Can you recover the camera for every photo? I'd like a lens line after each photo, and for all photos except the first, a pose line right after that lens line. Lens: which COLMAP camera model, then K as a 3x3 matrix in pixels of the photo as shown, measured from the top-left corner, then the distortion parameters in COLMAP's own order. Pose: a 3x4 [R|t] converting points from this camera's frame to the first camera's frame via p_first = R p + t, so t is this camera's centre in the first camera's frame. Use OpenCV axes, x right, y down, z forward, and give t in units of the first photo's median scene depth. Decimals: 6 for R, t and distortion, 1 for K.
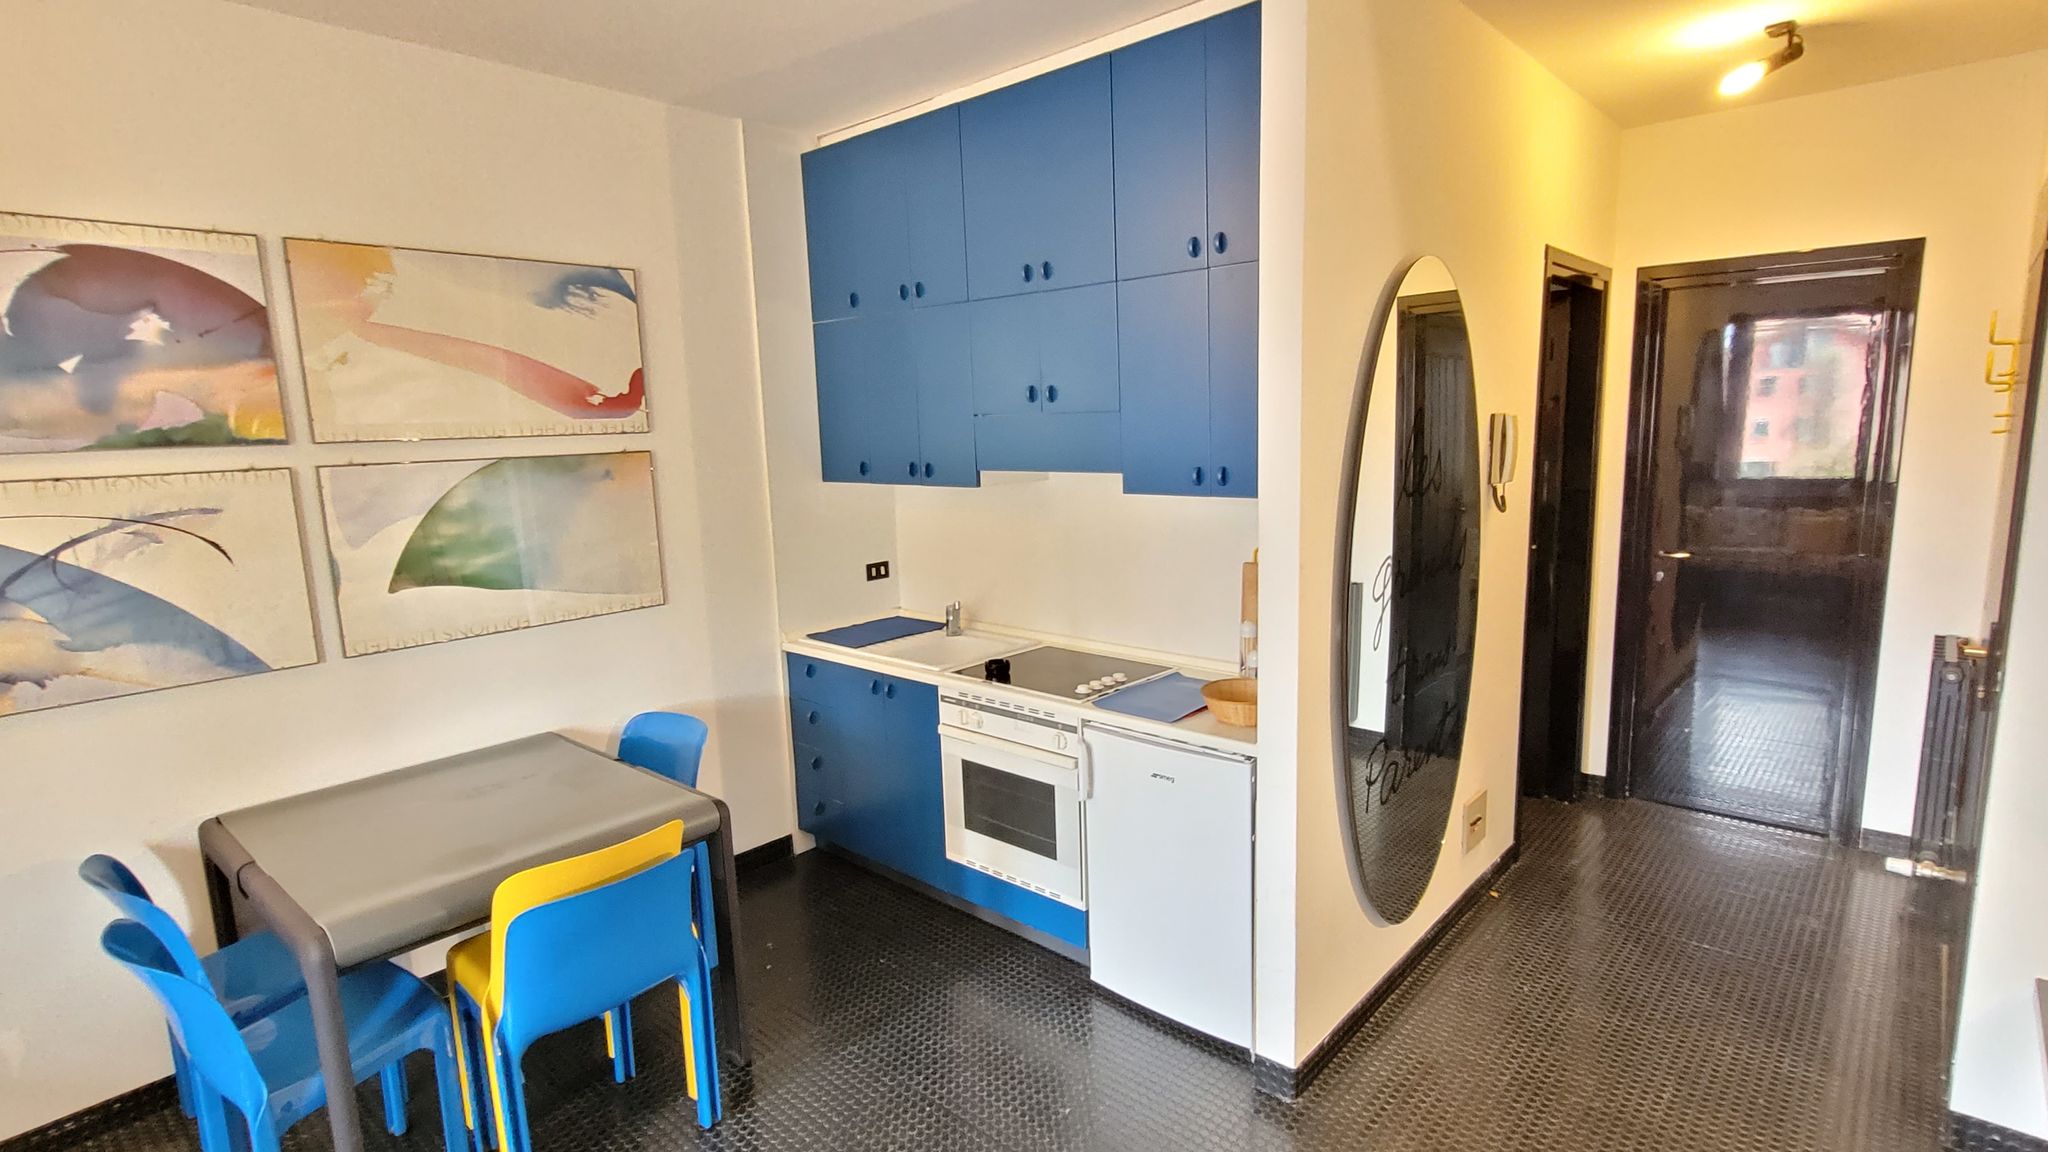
lens RADIAL K [[1007.6, 0, 1024.0], [0, 1007.6, 576.0], [0, 0, 1]] dist [0.036599, -0.010075]
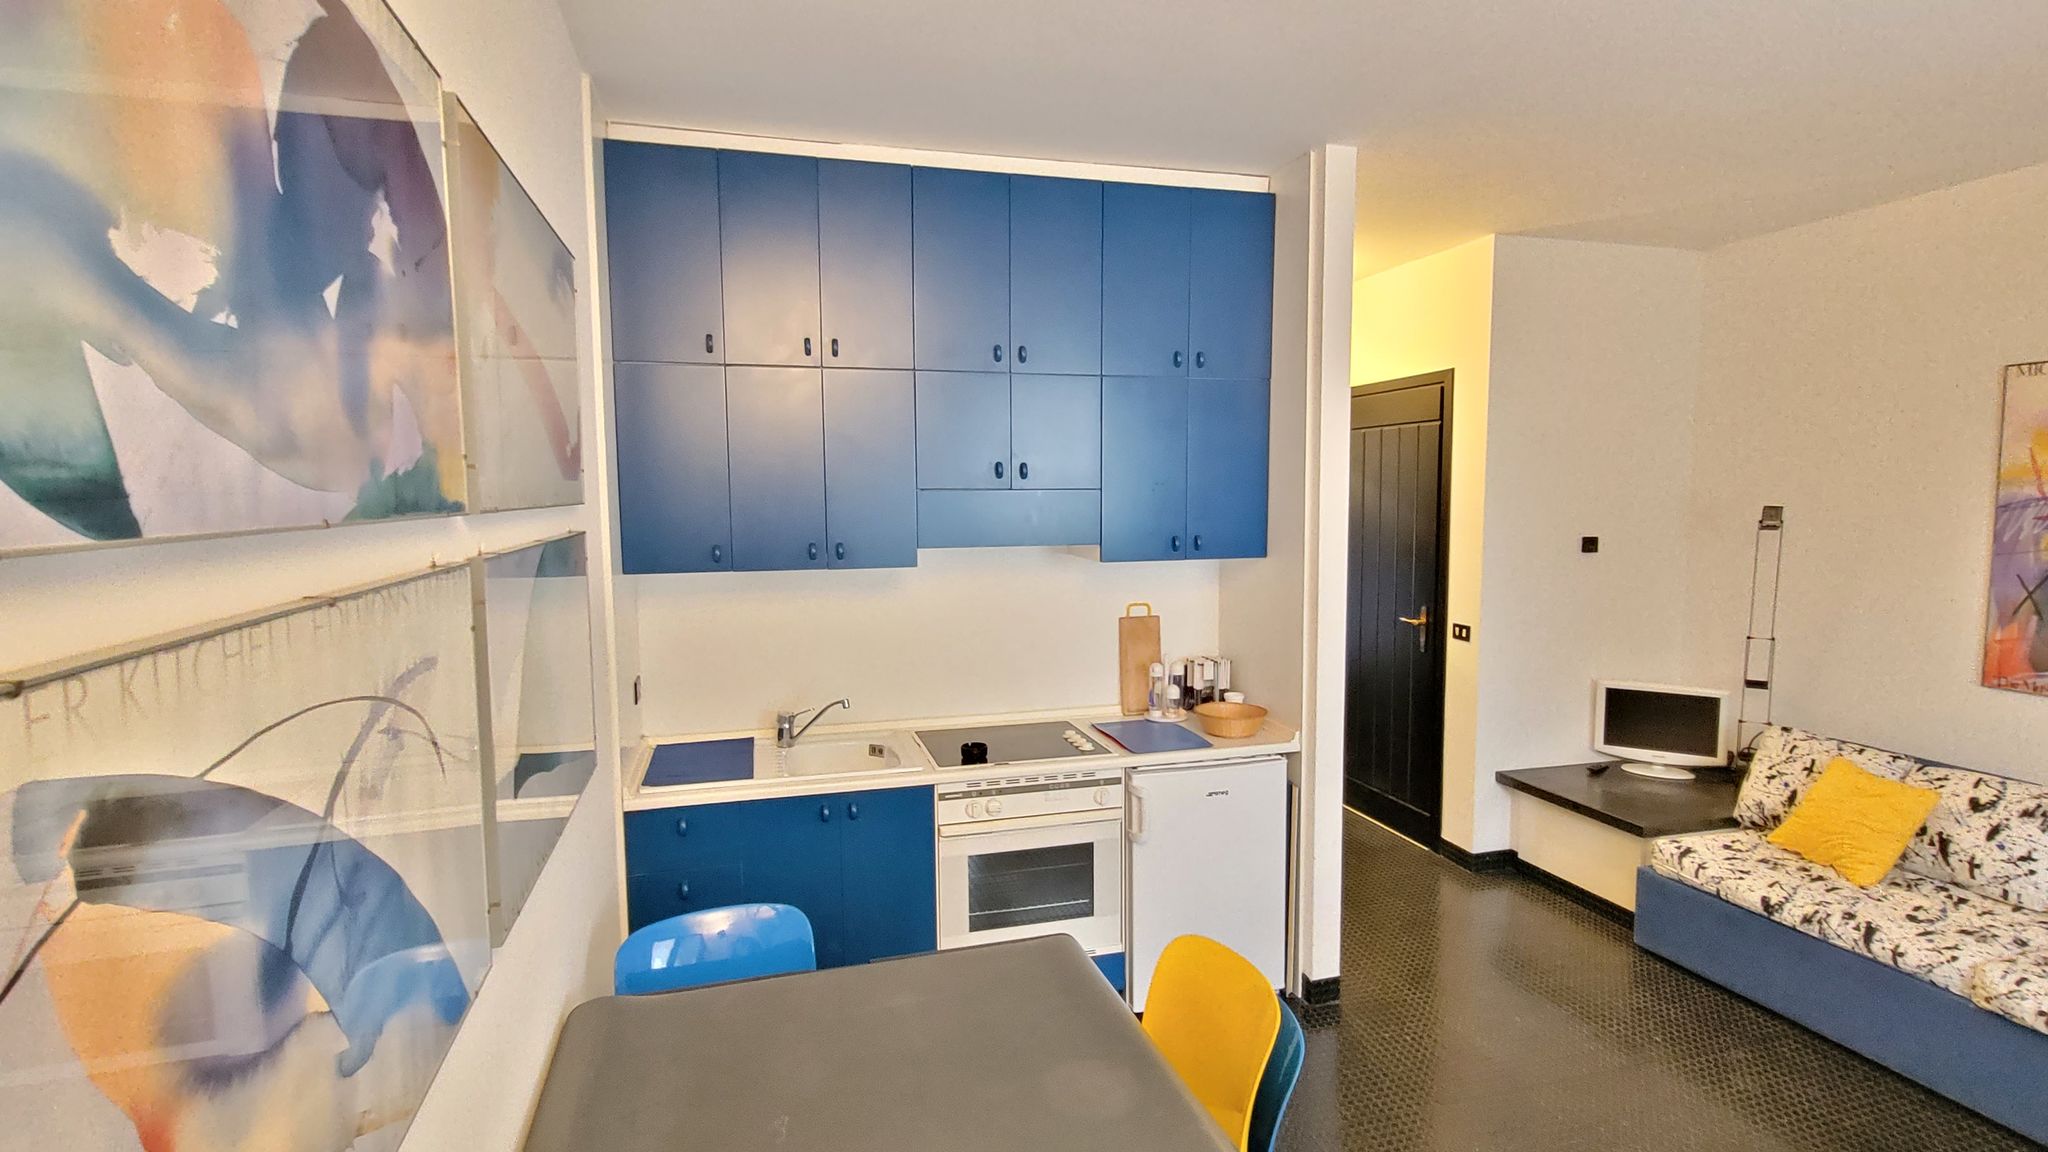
lens RADIAL K [[1007.6, 0, 1024.0], [0, 1007.6, 576.0], [0, 0, 1]] dist [0.036599, -0.010075]
pose [[0.536711, -0.052402, 0.842137, -0.867538], [0.123743, 0.992167, -0.017126, -0.056514], [-0.834643, 0.113400, 0.538991, 0.458765]]
